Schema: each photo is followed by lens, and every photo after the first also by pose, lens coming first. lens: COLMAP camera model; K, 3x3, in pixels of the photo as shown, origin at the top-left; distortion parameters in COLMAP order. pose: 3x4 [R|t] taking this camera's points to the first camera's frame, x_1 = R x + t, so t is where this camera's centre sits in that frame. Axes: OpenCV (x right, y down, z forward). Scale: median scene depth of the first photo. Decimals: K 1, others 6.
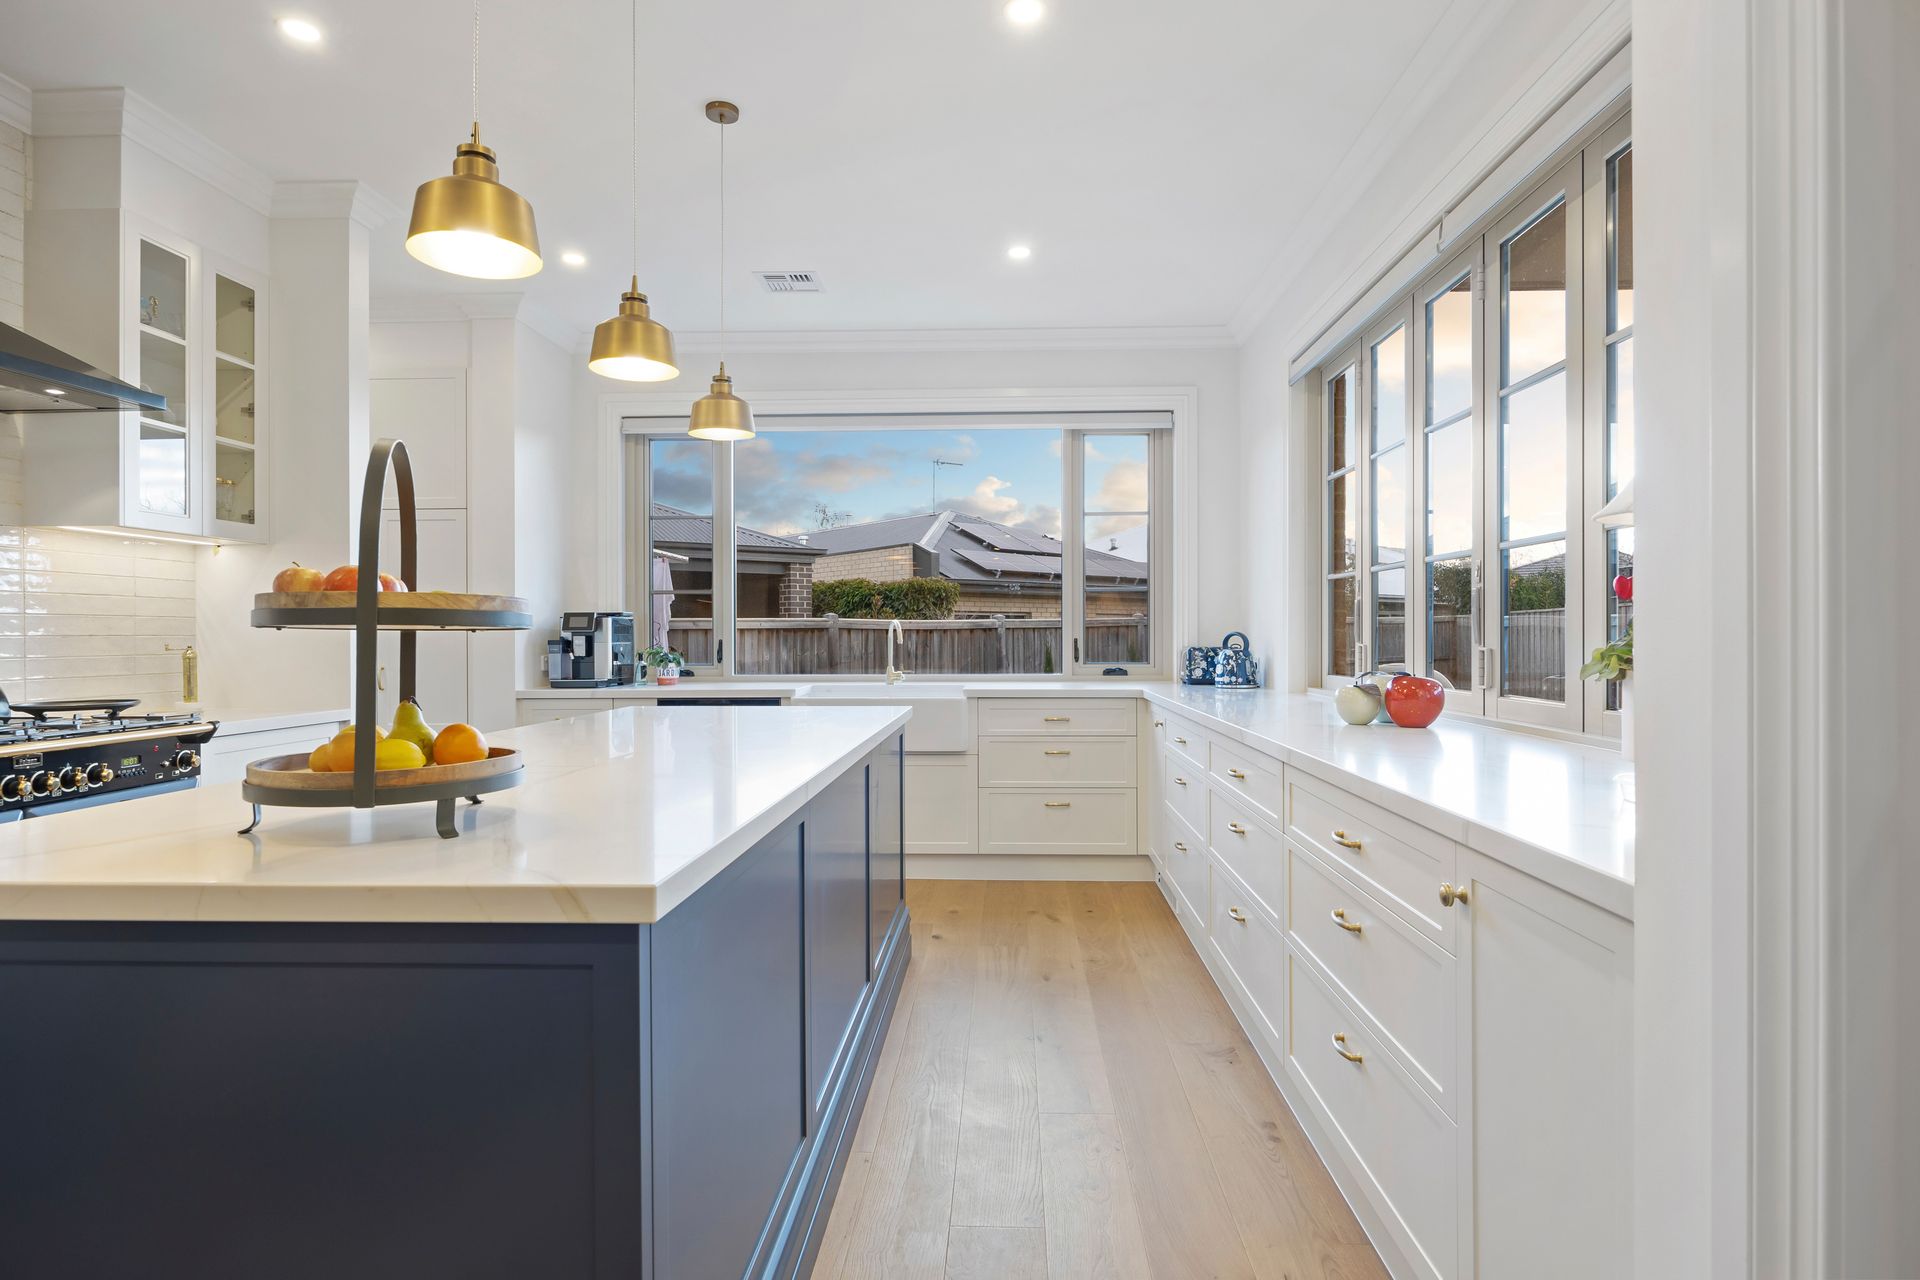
lens RADIAL K [[1058.3, 0, 970.7], [0, 1058.3, 633.7], [0, 0, 1]] dist [-0.000688, -0.002295]
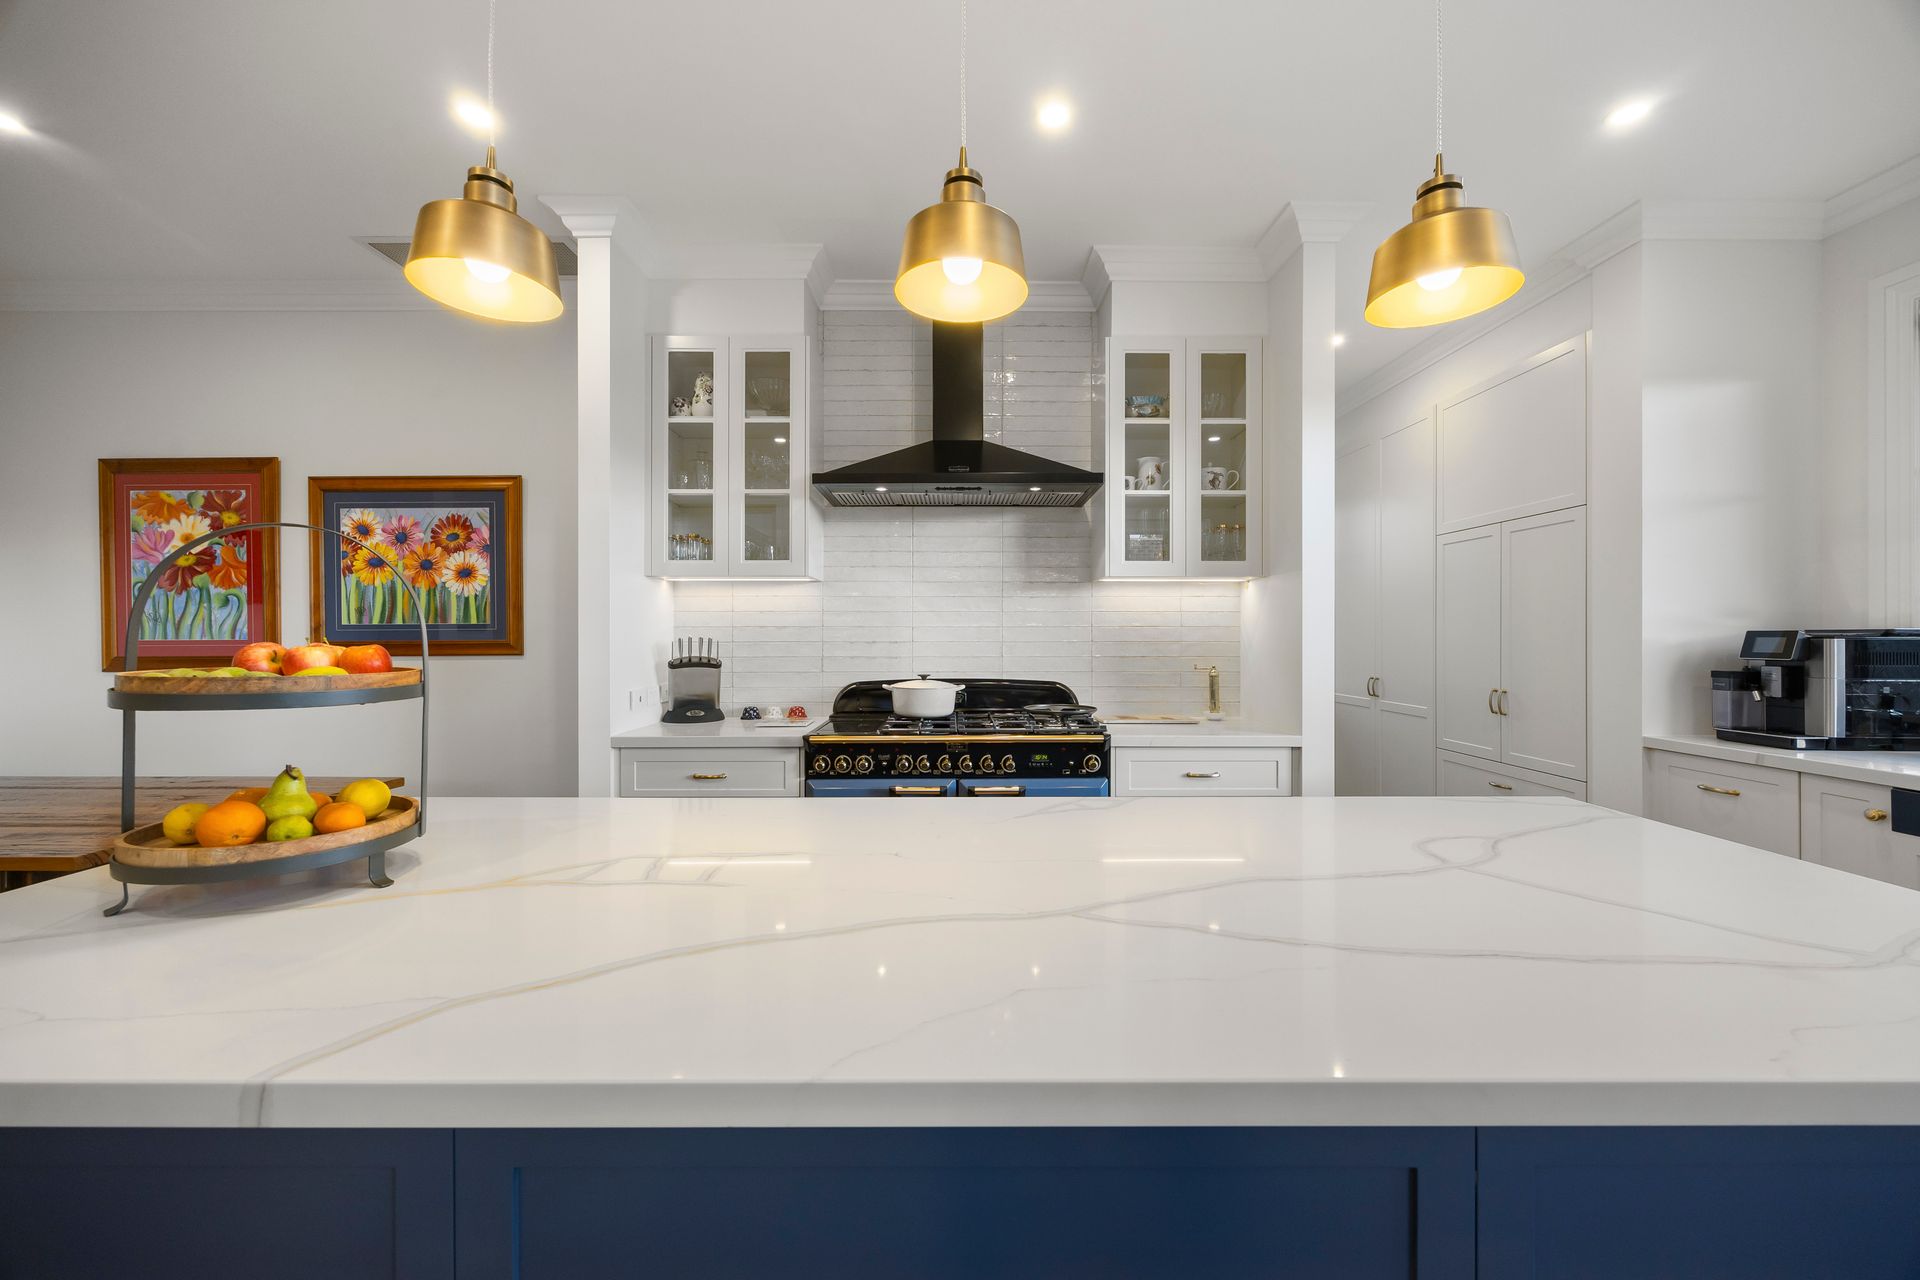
lens RADIAL K [[729.8, 0, 962.3], [0, 729.8, 633.8], [0, 0, 1]] dist [-0.001527, 0.000002]
pose [[0.045397, -0.000047, -0.998969, 0.061584], [0.001110, 0.999999, 0.000004, -0.018661], [0.998968, -0.001109, 0.045397, 0.474697]]
